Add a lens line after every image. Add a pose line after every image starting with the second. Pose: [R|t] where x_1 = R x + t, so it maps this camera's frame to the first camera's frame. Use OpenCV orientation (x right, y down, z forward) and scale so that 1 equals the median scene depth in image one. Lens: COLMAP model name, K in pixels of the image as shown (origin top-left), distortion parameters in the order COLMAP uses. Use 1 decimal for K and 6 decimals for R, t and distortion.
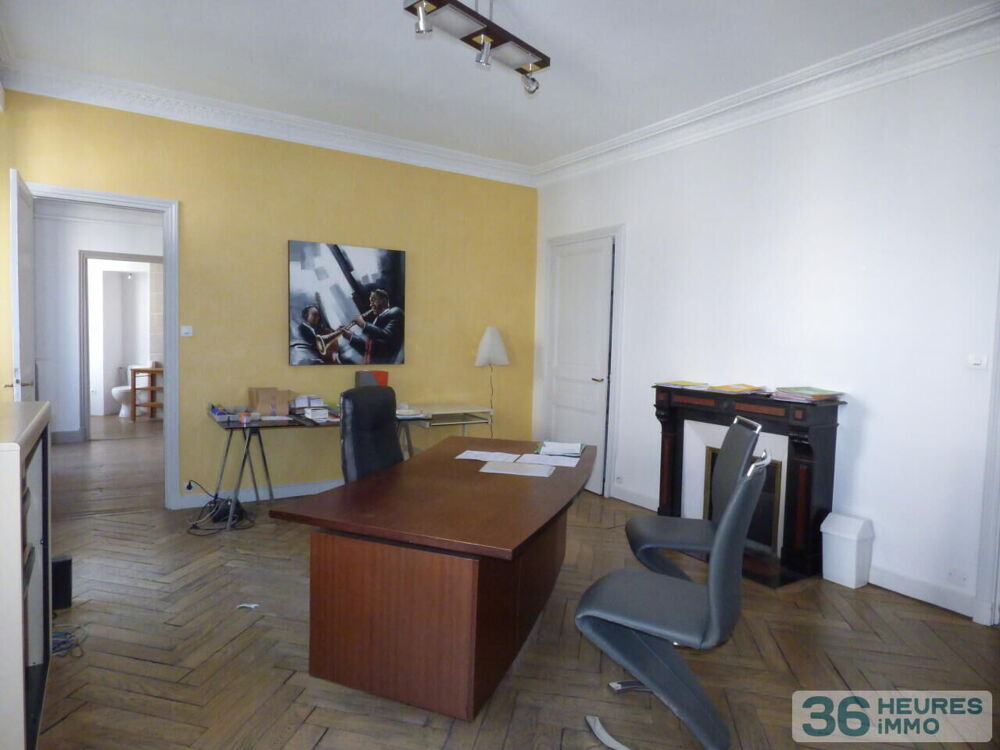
lens RADIAL K [[599.2, 0, 497.2], [0, 599.2, 369.6], [0, 0, 1]] dist [-0.019736, 0.000339]
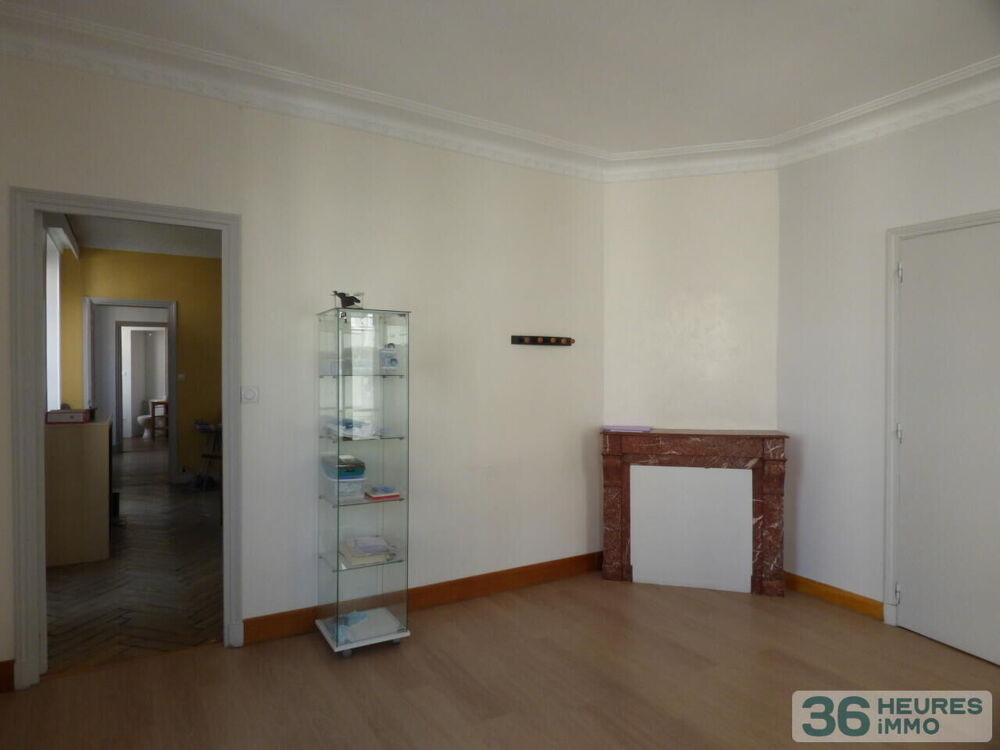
lens RADIAL K [[599.2, 0, 497.2], [0, 599.2, 369.6], [0, 0, 1]] dist [-0.019736, 0.000339]
pose [[0.999185, -0.027415, -0.029622, 0.217217], [0.026055, 0.998630, -0.045380, 0.007146], [0.030826, 0.044572, 0.998530, -0.338645]]
